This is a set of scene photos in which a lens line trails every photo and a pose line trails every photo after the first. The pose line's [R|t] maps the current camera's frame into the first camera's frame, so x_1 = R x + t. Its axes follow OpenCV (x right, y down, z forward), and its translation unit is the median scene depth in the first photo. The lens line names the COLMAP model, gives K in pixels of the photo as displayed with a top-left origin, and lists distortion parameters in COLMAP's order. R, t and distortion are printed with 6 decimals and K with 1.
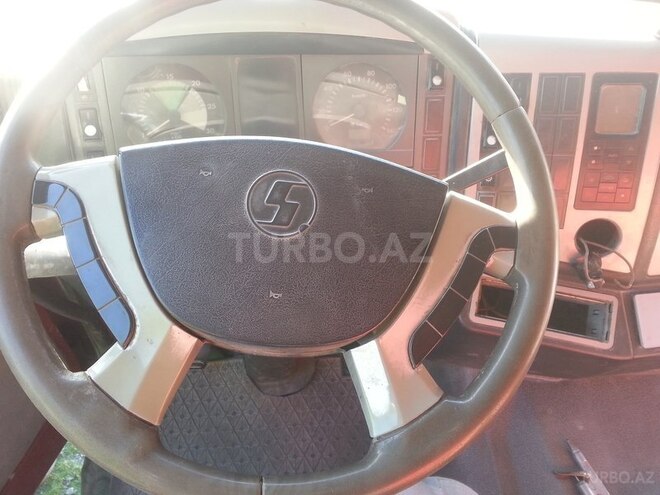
lens RADIAL K [[544.7, 0, 327.7], [0, 544.7, 243.0], [0, 0, 1]] dist [0.094231, -0.131652]
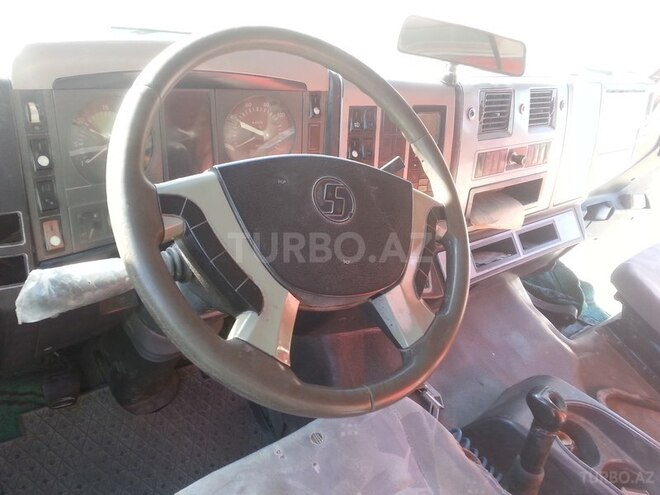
lens RADIAL K [[544.7, 0, 323.1], [0, 544.7, 244.4], [0, 0, 1]] dist [0.094231, -0.131652]
pose [[0.854799, -0.126185, 0.503385, -0.503562], [0.144877, 0.989448, 0.002013, 0.021767], [-0.498327, 0.071208, 0.864060, -0.121454]]
